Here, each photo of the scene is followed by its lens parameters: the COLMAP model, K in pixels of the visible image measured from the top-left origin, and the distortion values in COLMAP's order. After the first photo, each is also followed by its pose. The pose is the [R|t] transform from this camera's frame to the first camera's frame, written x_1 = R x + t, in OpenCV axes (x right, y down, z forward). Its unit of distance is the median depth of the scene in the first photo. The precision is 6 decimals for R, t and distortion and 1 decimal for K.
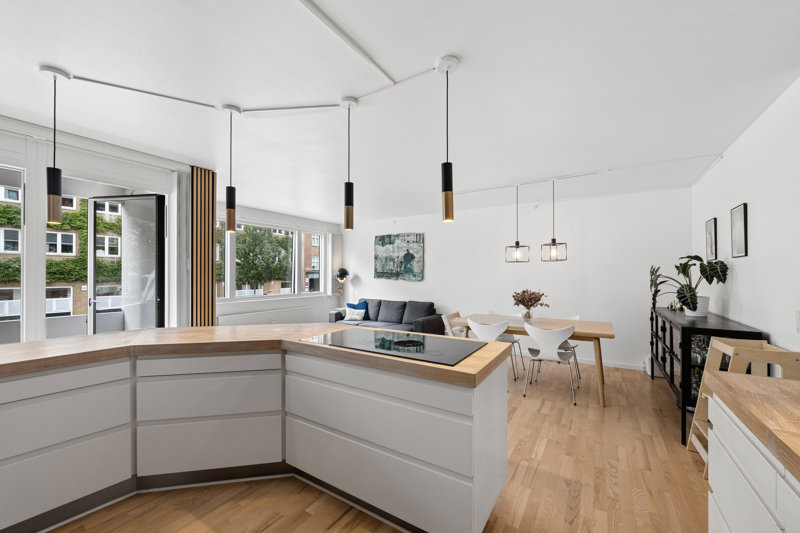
lens RADIAL K [[313.1, 0, 401.9], [0, 313.1, 269.2], [0, 0, 1]] dist [-0.002064, -0.000353]
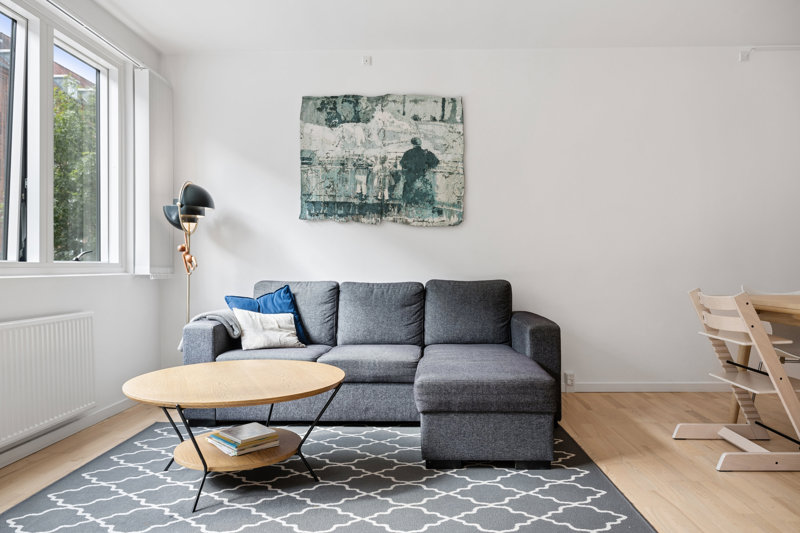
lens RADIAL K [[543.5, 0, 413.8], [0, 543.5, 259.6], [0, 0, 1]] dist [0.008459, 0.003480]
pose [[0.858223, 0.001641, 0.513275, -0.302130], [-0.004038, 0.999986, 0.003554, 0.072714], [-0.513262, -0.005122, 0.858217, 0.459503]]
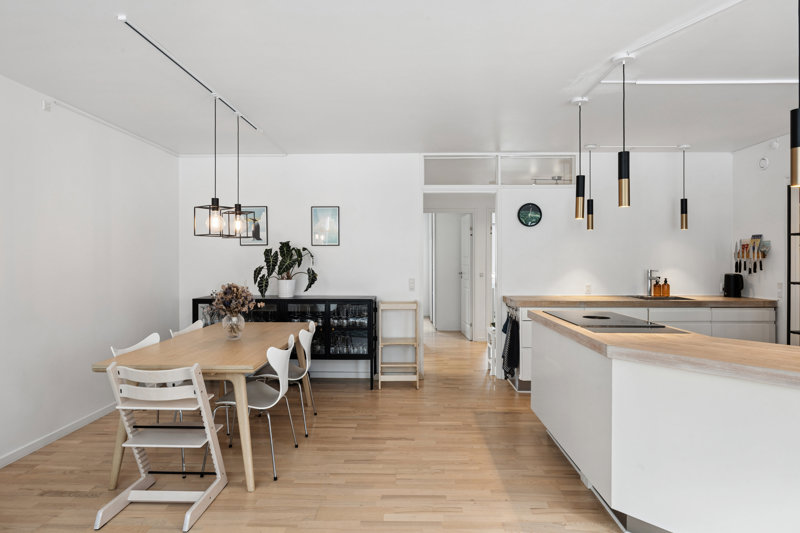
lens RADIAL K [[466.6, 0, 400.5], [0, 466.6, 261.7], [0, 0, 1]] dist [0.002921, 0.001978]
pose [[-0.511292, -0.006103, 0.859385, -0.315263], [-0.018335, 0.999825, -0.003808, 0.012081], [-0.859211, -0.017704, -0.511314, 0.721341]]
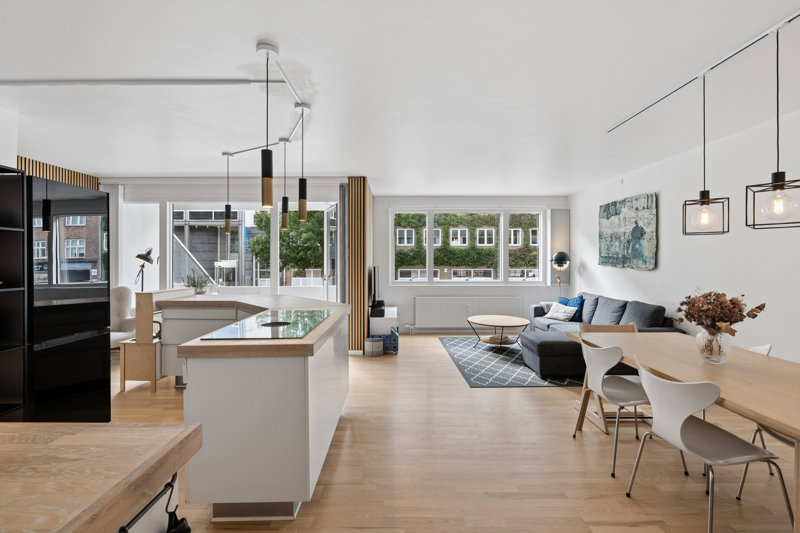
lens RADIAL K [[351.8, 0, 400.4], [0, 351.8, 258.8], [0, 0, 1]] dist [-0.001717, -0.000151]
pose [[0.540763, -0.003481, -0.841167, 0.360777], [0.015148, 0.999870, 0.005601, 0.003025], [0.841038, -0.015771, 0.540746, 0.201318]]
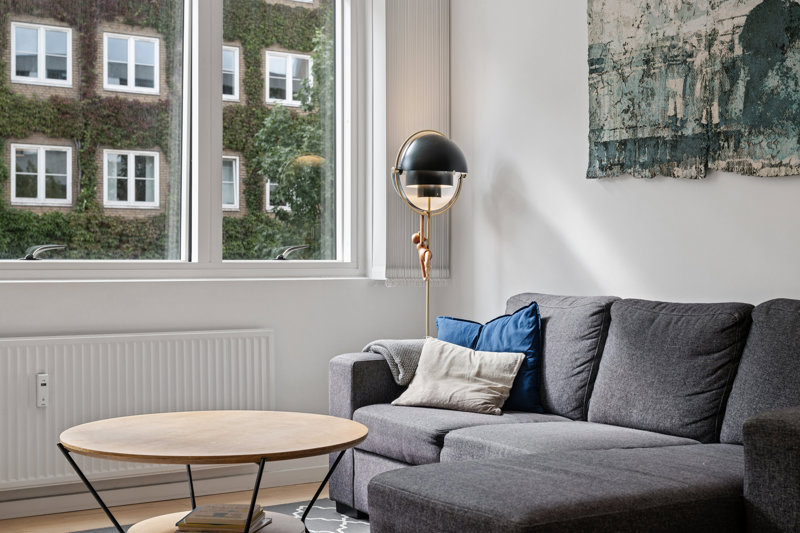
lens RADIAL K [[1116.9, 0, 406.1], [0, 1116.9, 260.8], [0, 0, 1]] dist [0.000631, 0.000000]
pose [[0.907100, -0.006043, -0.420871, 0.089897], [0.010636, 0.999907, 0.008566, 0.072124], [0.420780, -0.012247, 0.907080, 0.403537]]
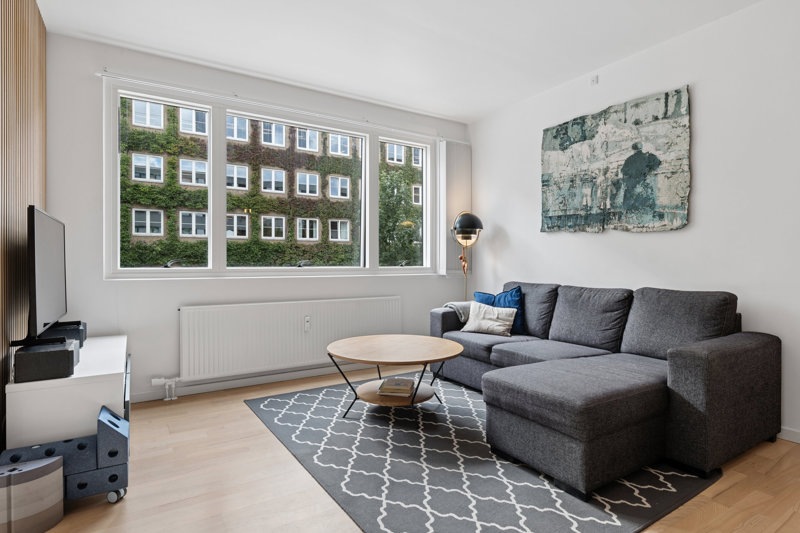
lens RADIAL K [[427.9, 0, 402.8], [0, 427.9, 265.5], [0, 0, 1]] dist [-0.004171, -0.001166]
pose [[0.902068, -0.000009, -0.431593, -0.010961], [0.009940, 0.999735, 0.020755, 0.061465], [0.431479, -0.023013, 0.901830, 0.441767]]
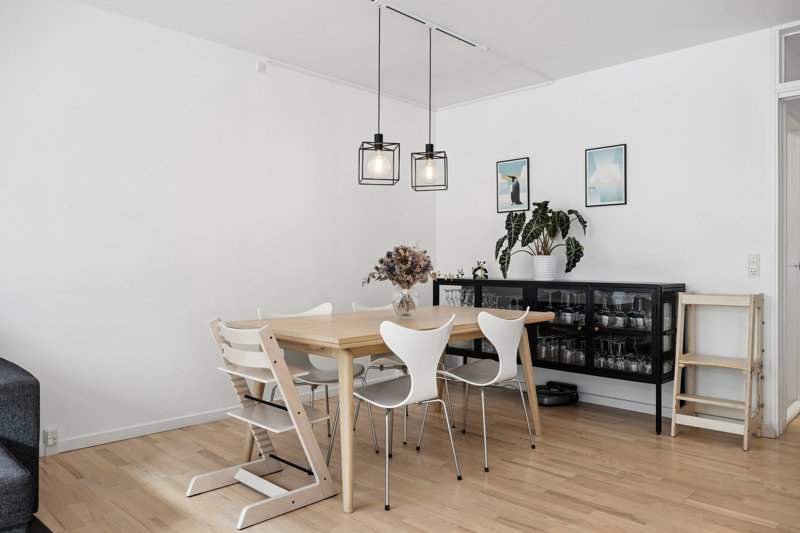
lens RADIAL K [[579.8, 0, 399.0], [0, 579.8, 260.9], [0, 0, 1]] dist [0.001183, -0.005308]
pose [[0.208835, 0.004293, 0.977941, -0.253635], [-0.024422, 0.999701, 0.000827, 0.052416], [-0.977646, -0.024056, 0.208878, 0.509697]]
